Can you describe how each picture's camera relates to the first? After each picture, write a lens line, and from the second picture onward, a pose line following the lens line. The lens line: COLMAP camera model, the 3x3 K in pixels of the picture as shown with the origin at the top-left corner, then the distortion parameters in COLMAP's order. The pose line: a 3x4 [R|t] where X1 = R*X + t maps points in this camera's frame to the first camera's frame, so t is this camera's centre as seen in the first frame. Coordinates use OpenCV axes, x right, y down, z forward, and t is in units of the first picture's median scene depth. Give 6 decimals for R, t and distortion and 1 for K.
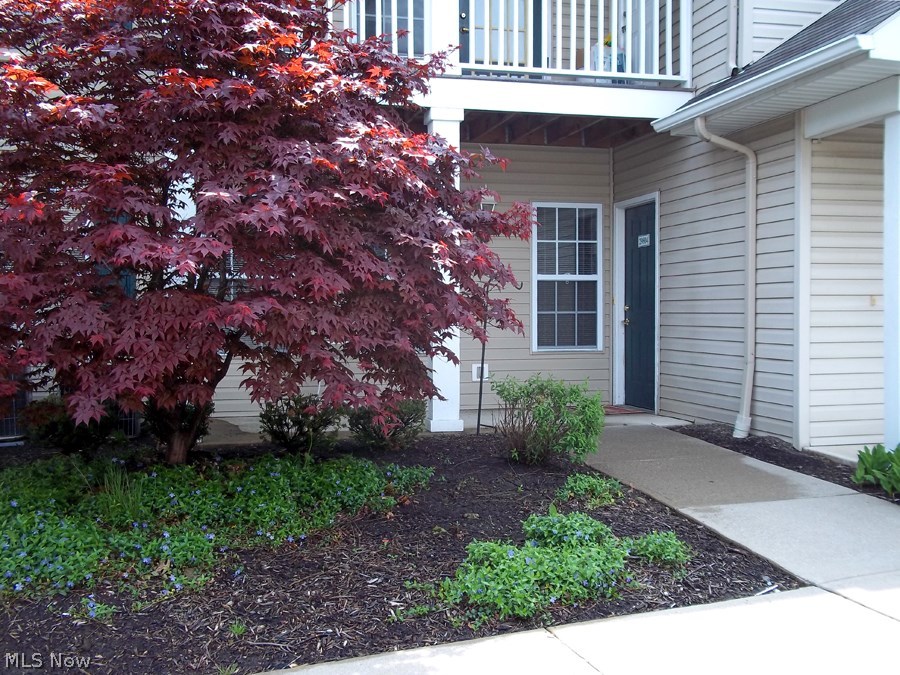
lens RADIAL K [[978.2, 0, 450.0], [0, 978.2, 337.5], [0, 0, 1]] dist [-0.016668, 0.002441]
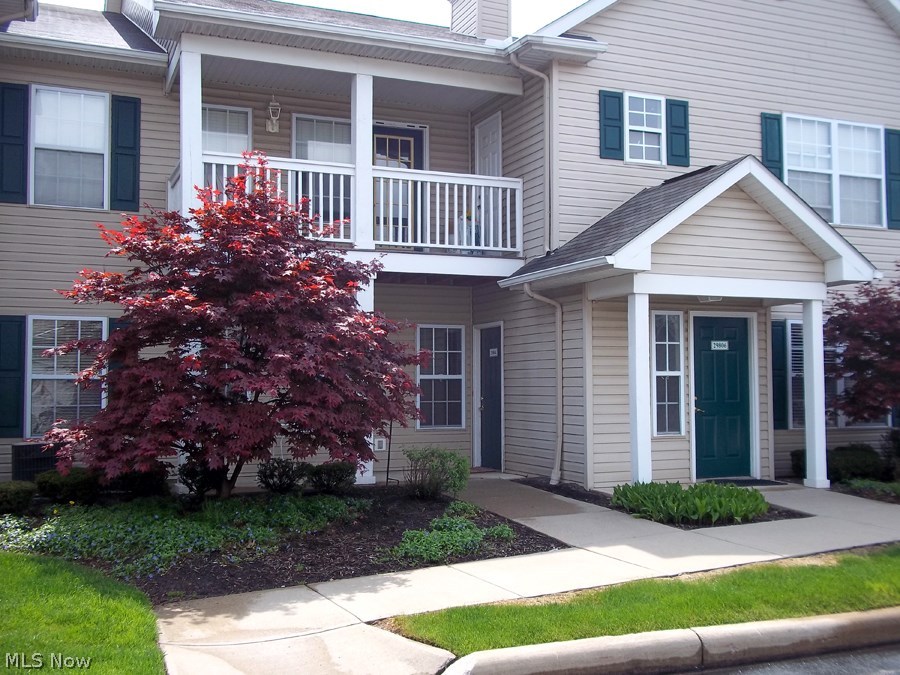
lens RADIAL K [[978.2, 0, 450.0], [0, 978.2, 337.5], [0, 0, 1]] dist [-0.016668, 0.002441]
pose [[0.989201, 0.007282, 0.146383, -0.106391], [0.003796, 0.997157, -0.075262, -0.016500], [-0.146515, 0.075005, 0.986361, -0.576931]]
